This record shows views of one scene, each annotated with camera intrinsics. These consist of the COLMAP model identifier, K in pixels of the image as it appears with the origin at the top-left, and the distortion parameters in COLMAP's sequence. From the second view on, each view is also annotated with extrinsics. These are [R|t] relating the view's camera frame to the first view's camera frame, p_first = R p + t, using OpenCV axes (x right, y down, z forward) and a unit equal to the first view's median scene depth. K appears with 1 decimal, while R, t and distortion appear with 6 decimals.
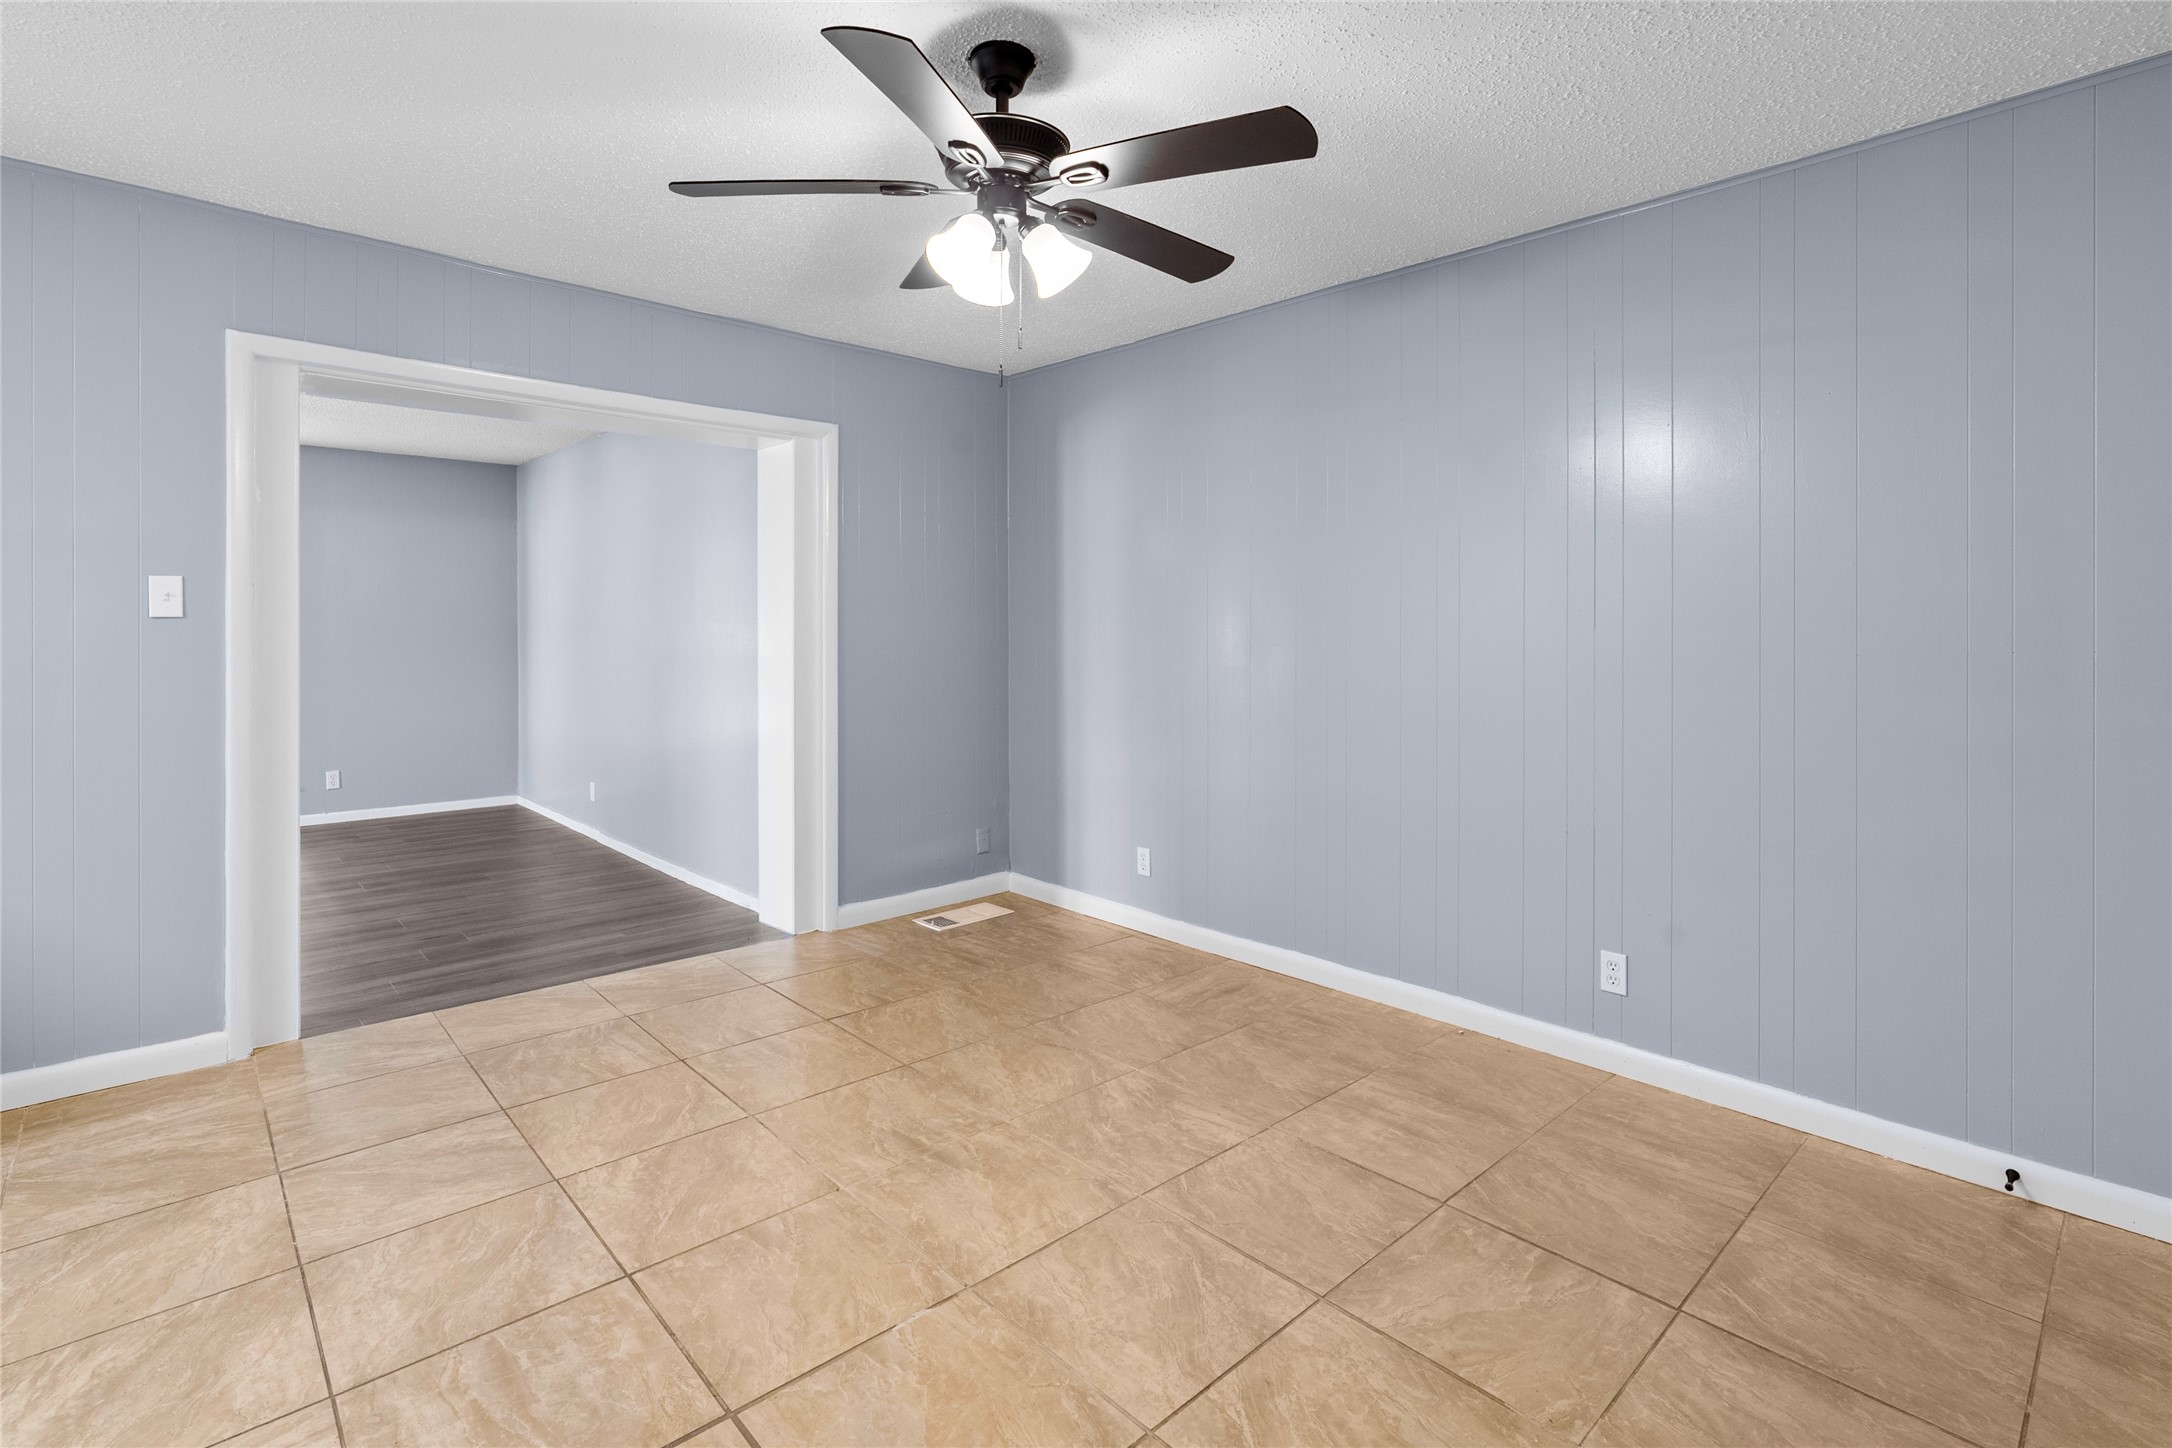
lens RADIAL K [[1013.2, 0, 1086.7], [0, 1013.2, 709.6], [0, 0, 1]] dist [-0.009904, 0.002278]
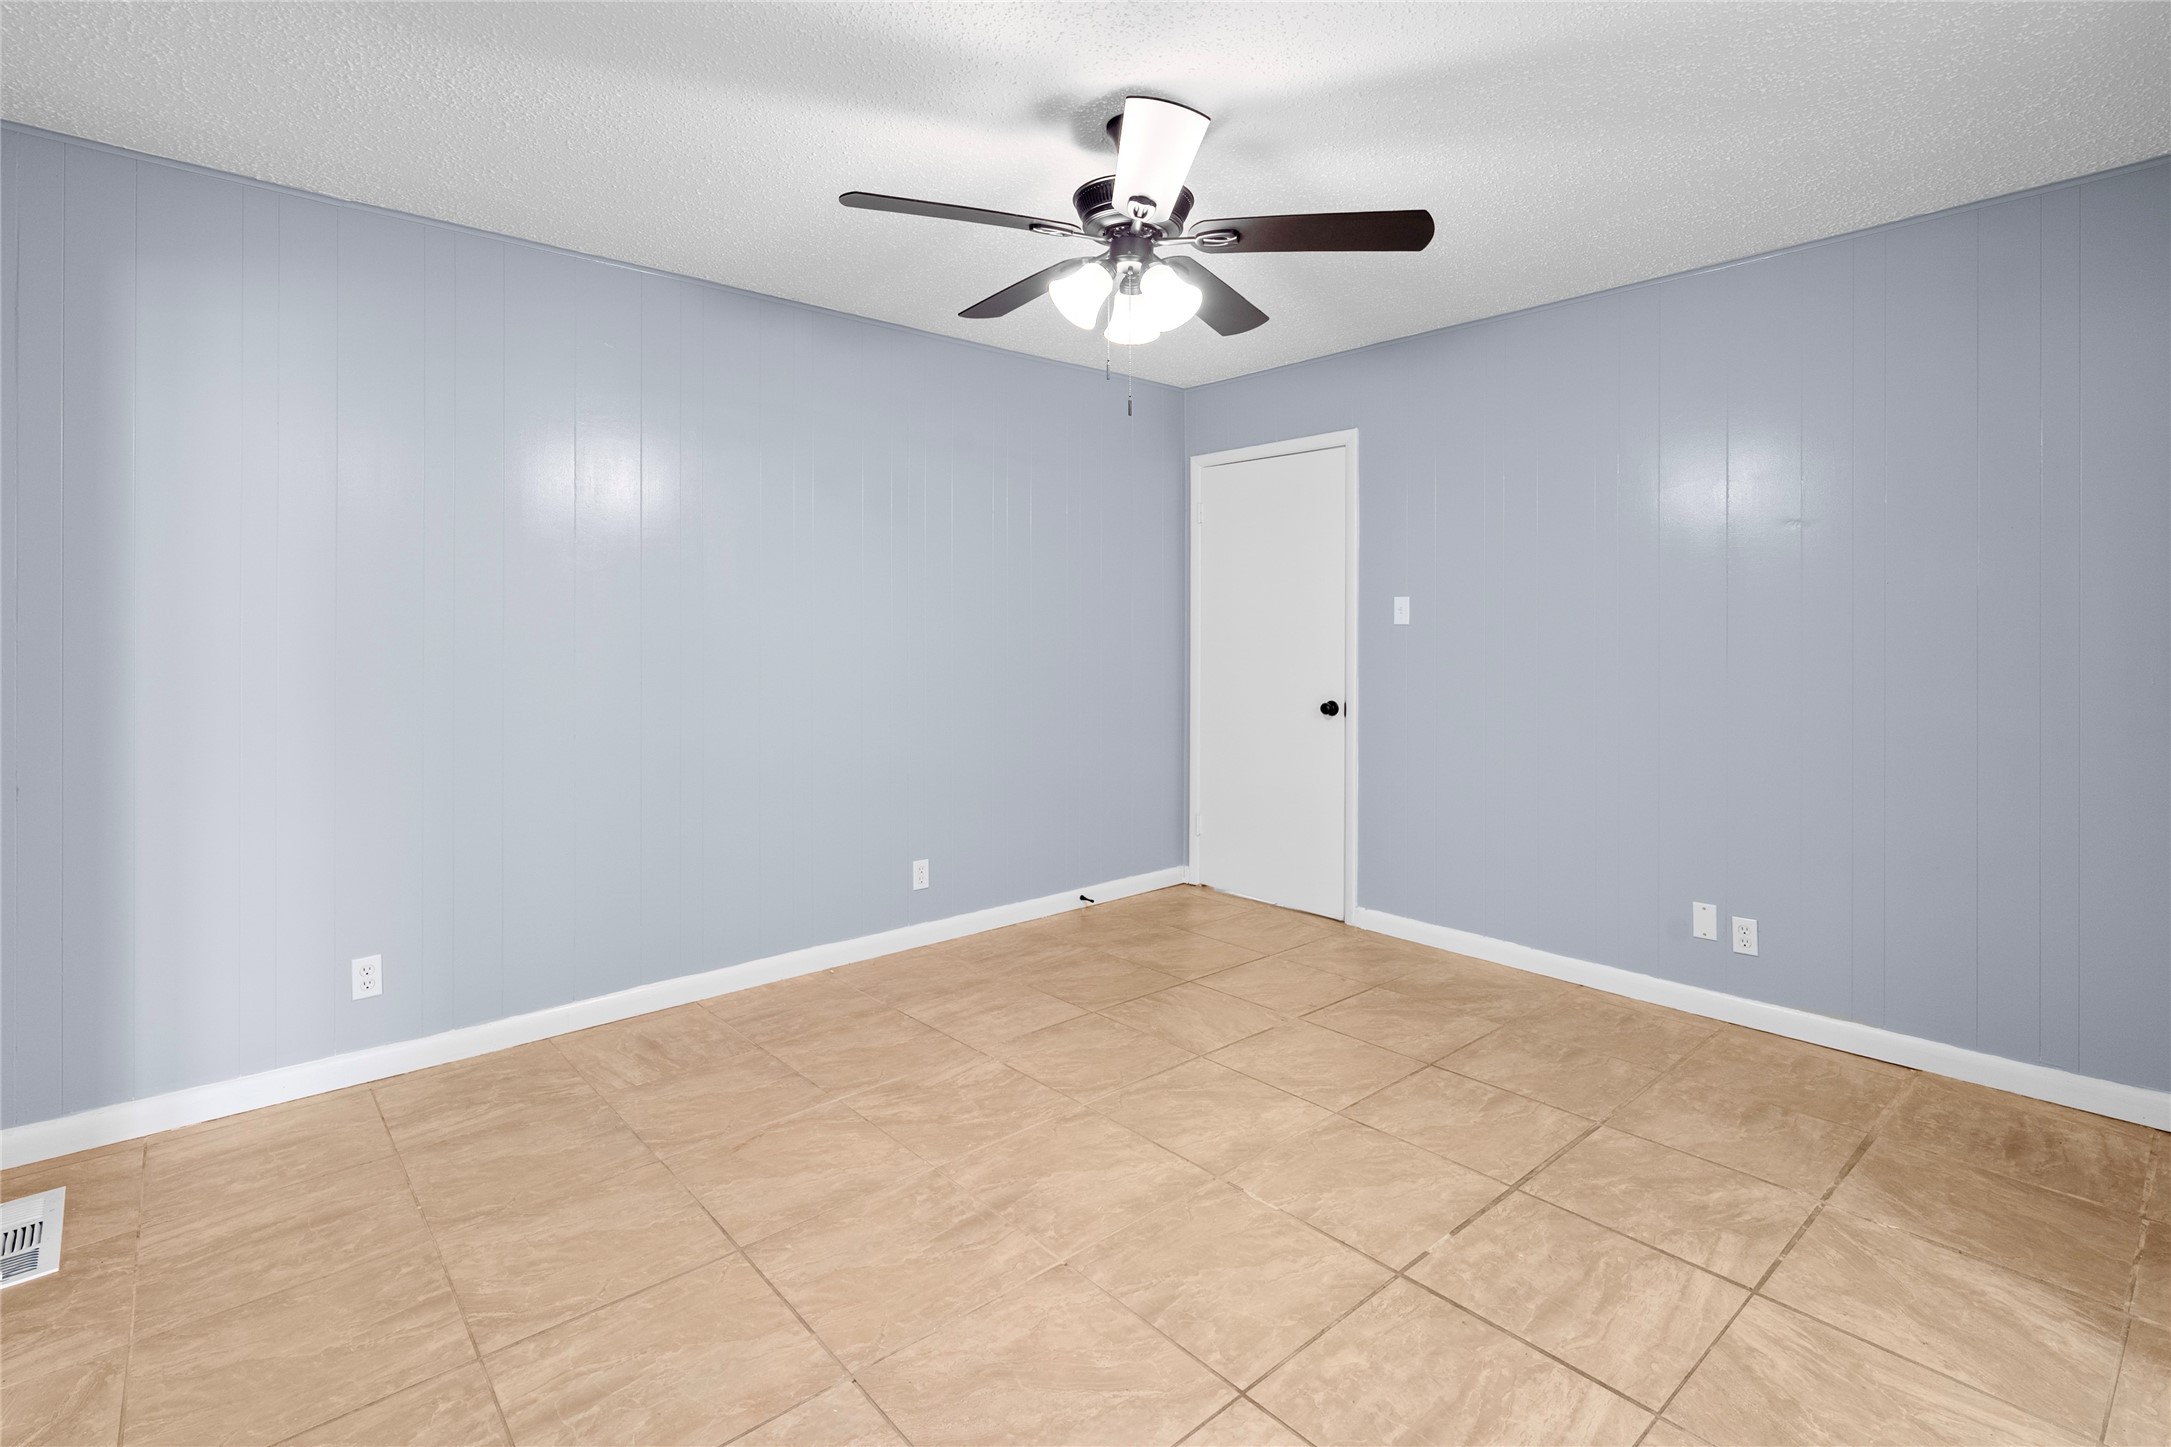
lens RADIAL K [[1012.7, 0, 1068.7], [0, 1012.7, 713.1], [0, 0, 1]] dist [-0.009904, 0.002278]
pose [[0.038015, -0.087406, 0.995447, -1.063876], [0.081867, 0.993091, 0.084073, -0.078550], [-0.995918, 0.078298, 0.044908, 0.899391]]
